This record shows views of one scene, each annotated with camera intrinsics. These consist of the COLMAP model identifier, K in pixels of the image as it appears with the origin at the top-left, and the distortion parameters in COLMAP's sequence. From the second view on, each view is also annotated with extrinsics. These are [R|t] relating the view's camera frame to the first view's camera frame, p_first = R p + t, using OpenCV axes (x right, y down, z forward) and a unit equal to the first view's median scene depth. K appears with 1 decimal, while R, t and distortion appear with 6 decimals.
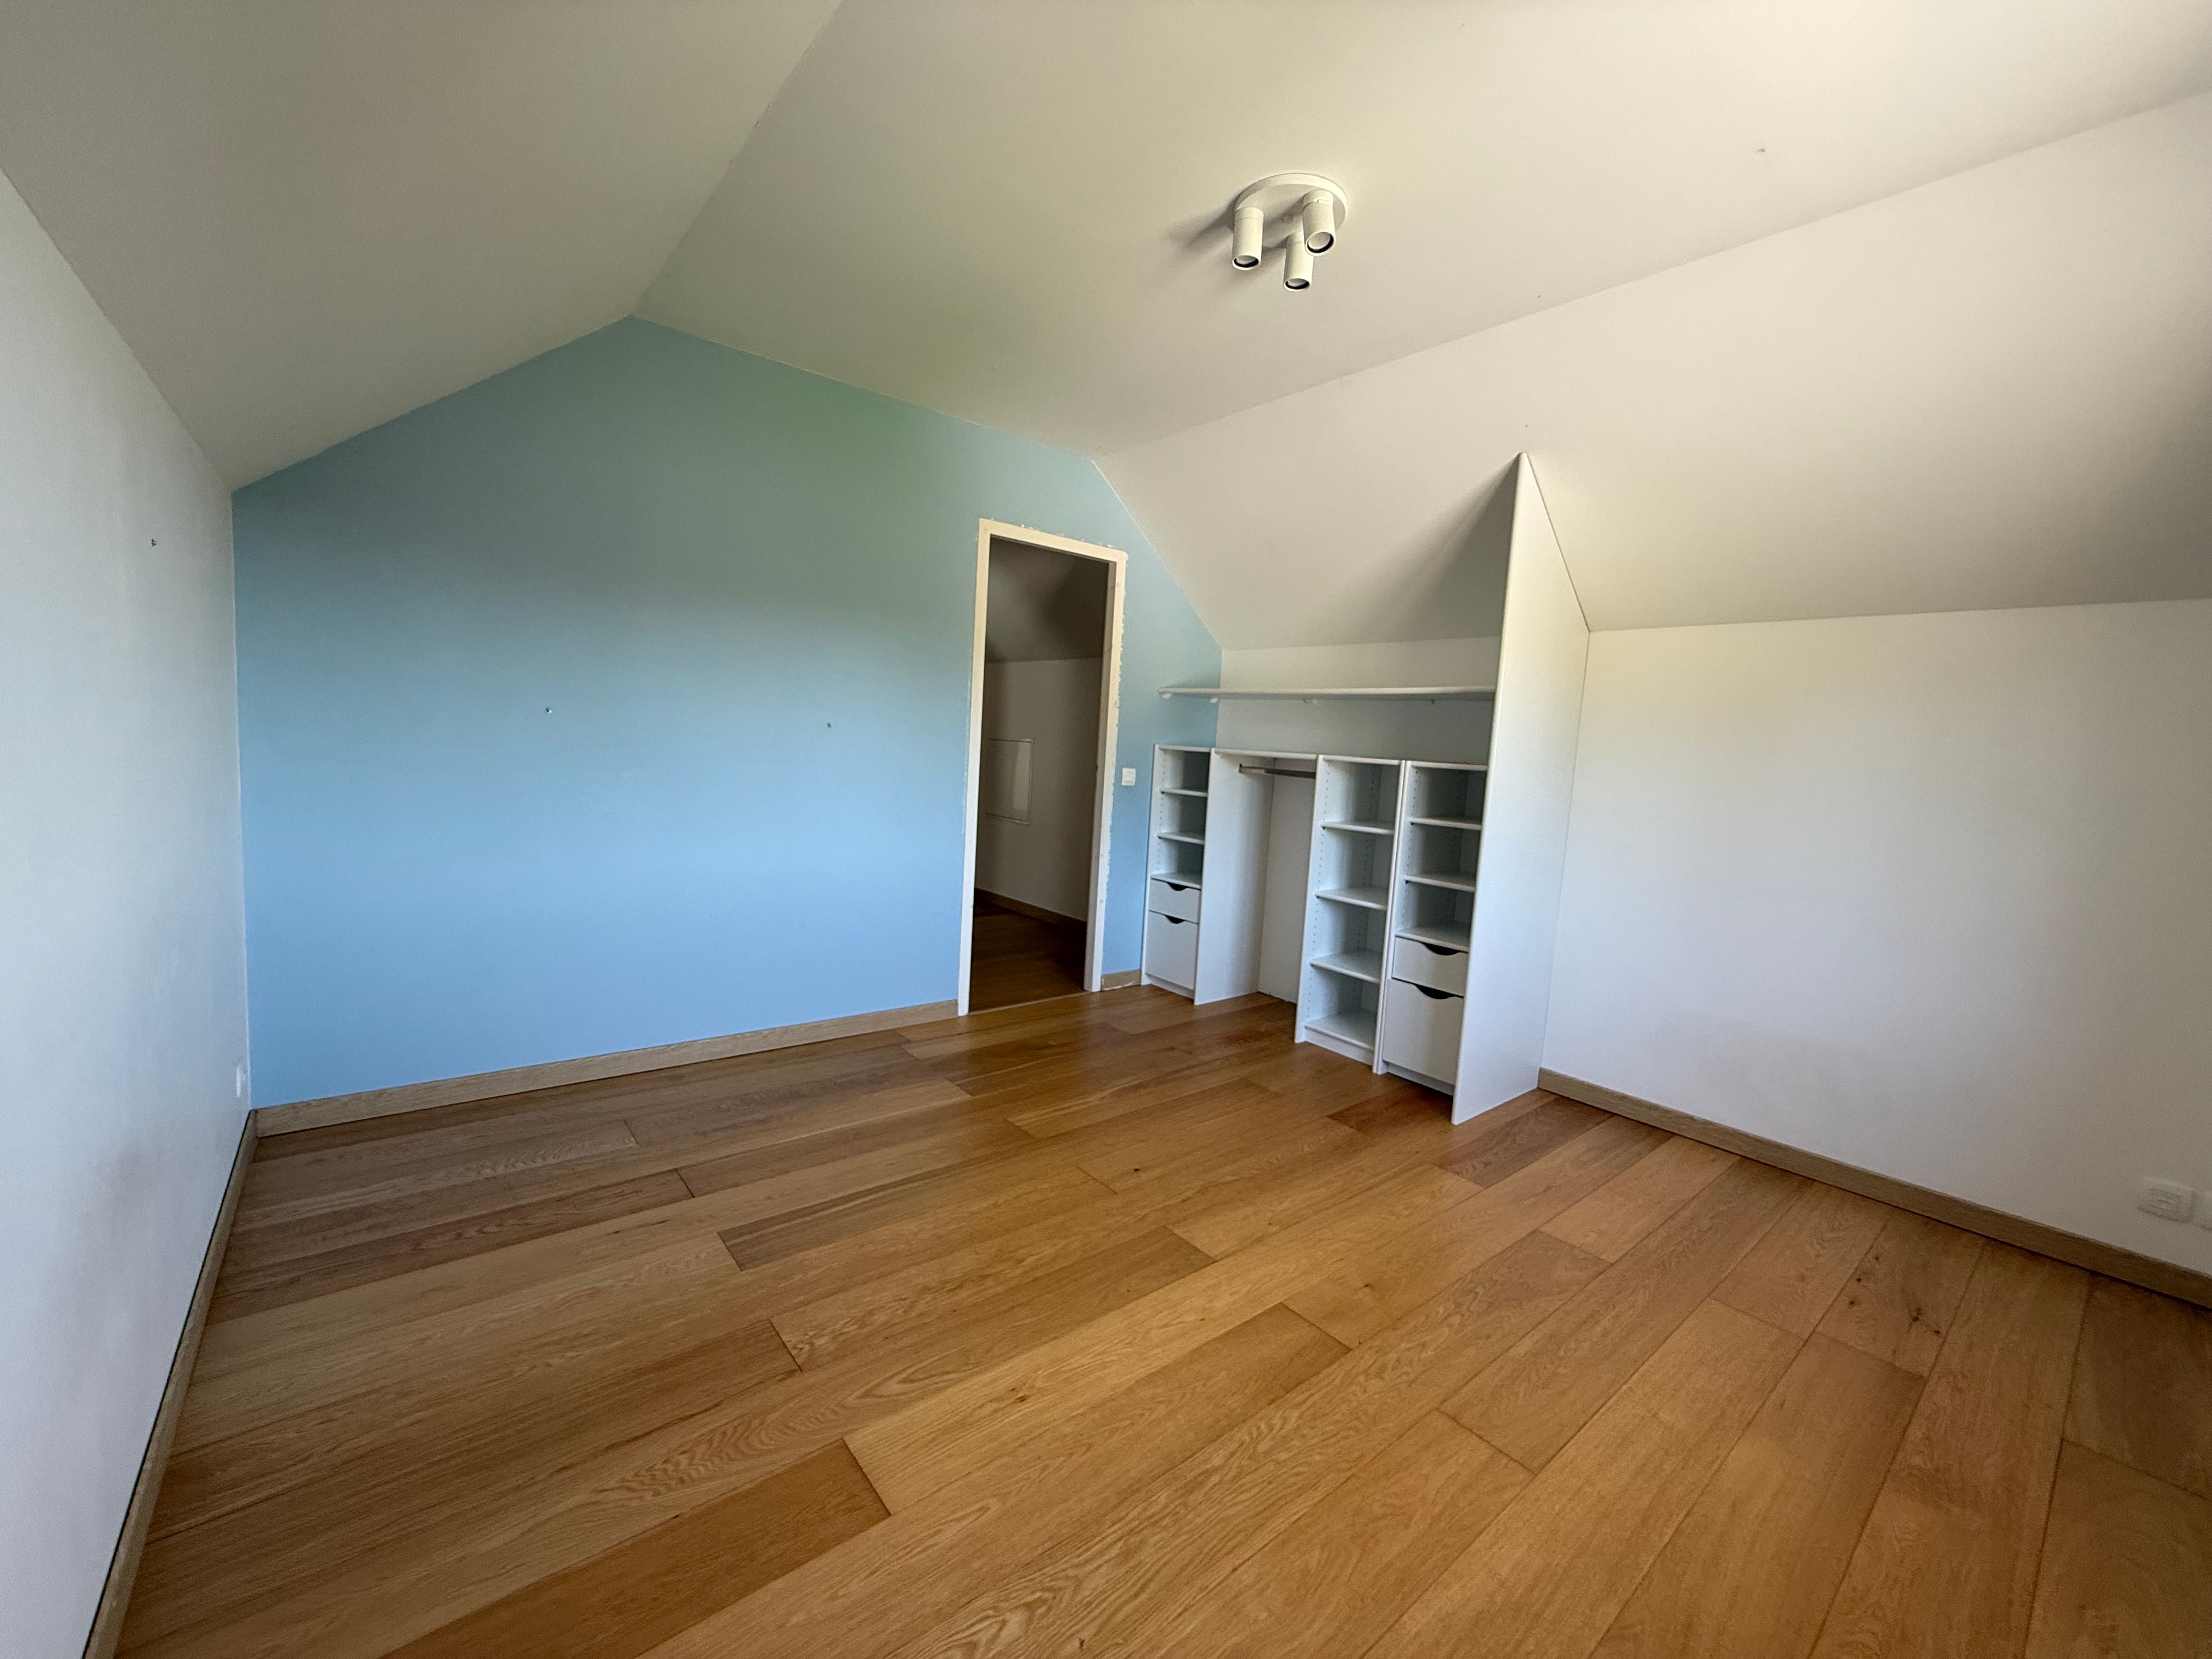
lens RADIAL K [[884.4, 0, 1104.9], [0, 884.4, 826.3], [0, 0, 1]] dist [-0.000956, 0.000728]
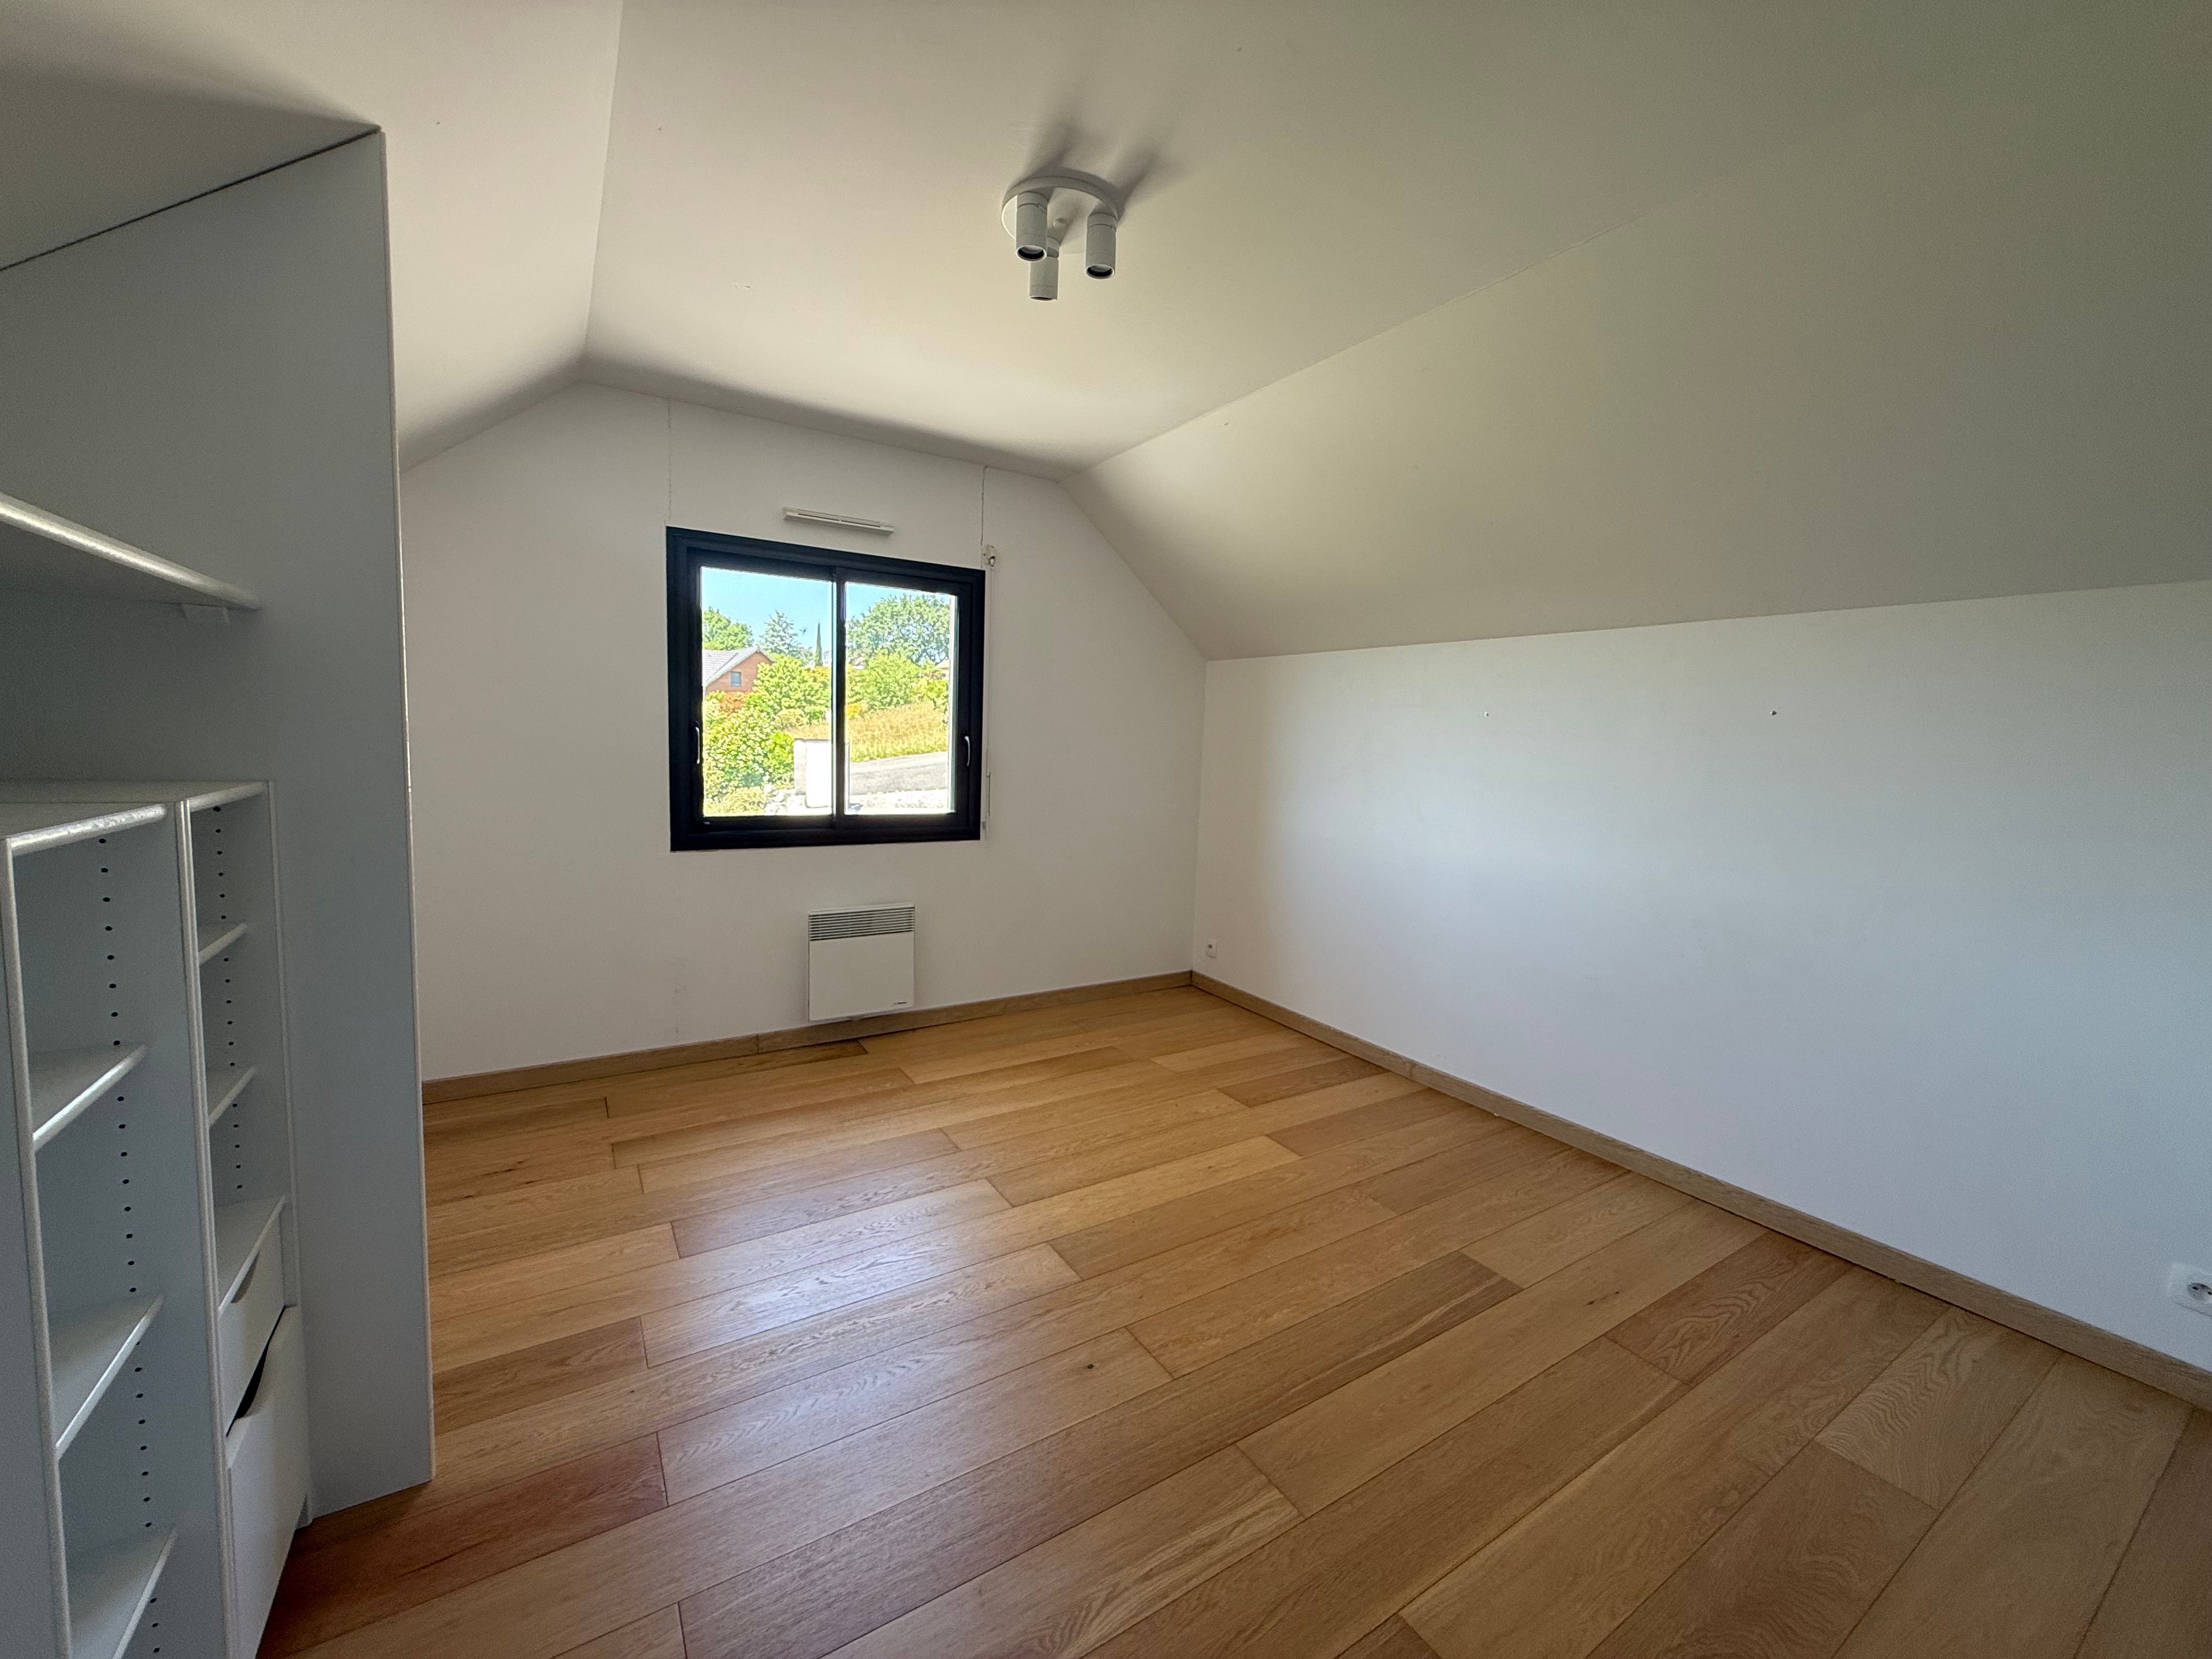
lens RADIAL K [[884.4, 0, 1110.8], [0, 884.4, 819.6], [0, 0, 1]] dist [-0.000956, 0.000728]
pose [[-0.987675, -0.105960, 0.115199, -0.022400], [-0.079994, 0.974346, 0.210360, -0.266142], [-0.134533, 0.198552, -0.970813, 2.012991]]
